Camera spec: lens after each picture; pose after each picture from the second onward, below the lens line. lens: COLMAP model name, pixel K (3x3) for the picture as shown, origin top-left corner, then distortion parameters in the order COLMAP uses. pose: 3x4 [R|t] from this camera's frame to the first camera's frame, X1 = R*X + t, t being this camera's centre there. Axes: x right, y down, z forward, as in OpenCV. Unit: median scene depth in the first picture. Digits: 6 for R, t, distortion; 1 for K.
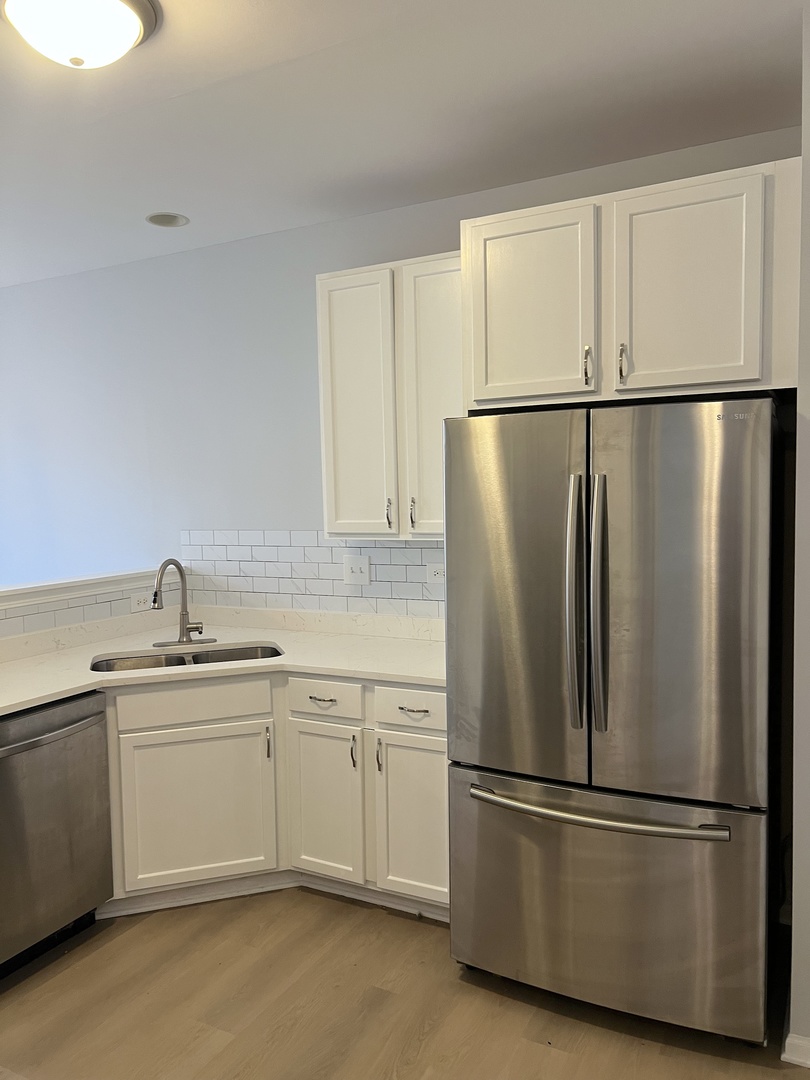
lens RADIAL K [[821.5, 0, 405.0], [0, 821.5, 540.0], [0, 0, 1]] dist [0.001898, -0.001361]
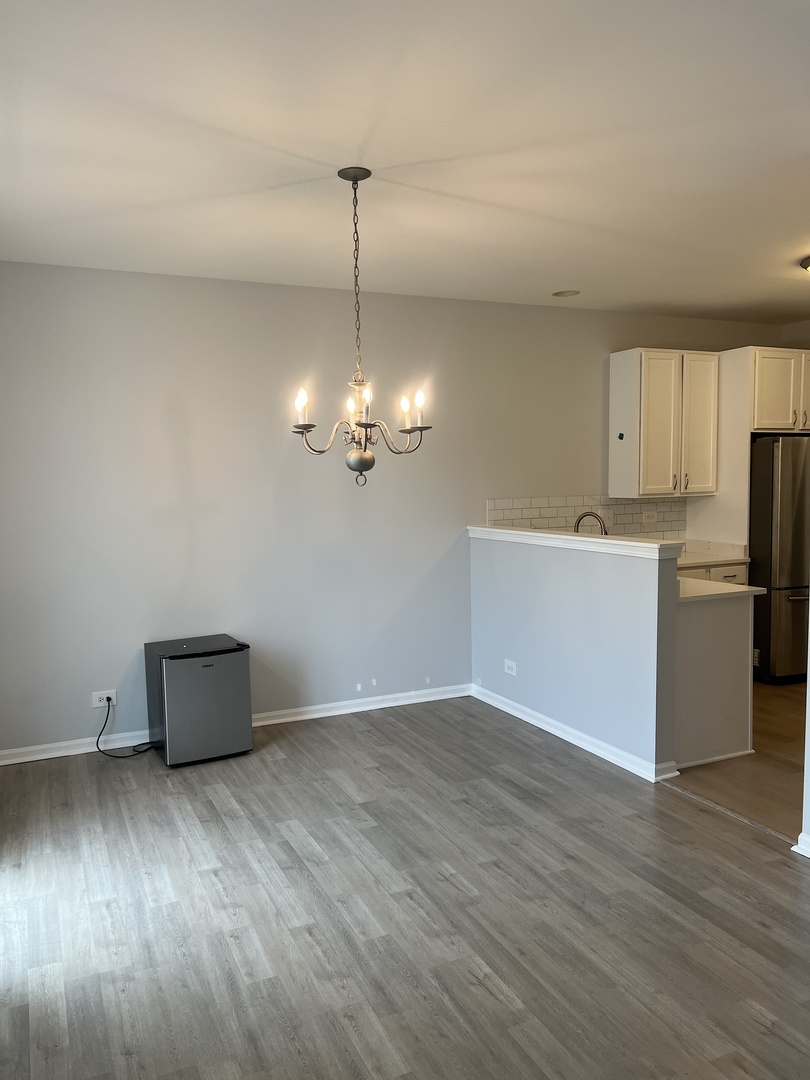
lens RADIAL K [[821.5, 0, 405.0], [0, 821.5, 540.0], [0, 0, 1]] dist [0.001898, -0.001361]
pose [[0.610542, -0.051119, 0.790332, -1.713480], [0.054832, 0.998249, 0.022208, 0.021289], [-0.790083, 0.029777, 0.612276, 0.308922]]
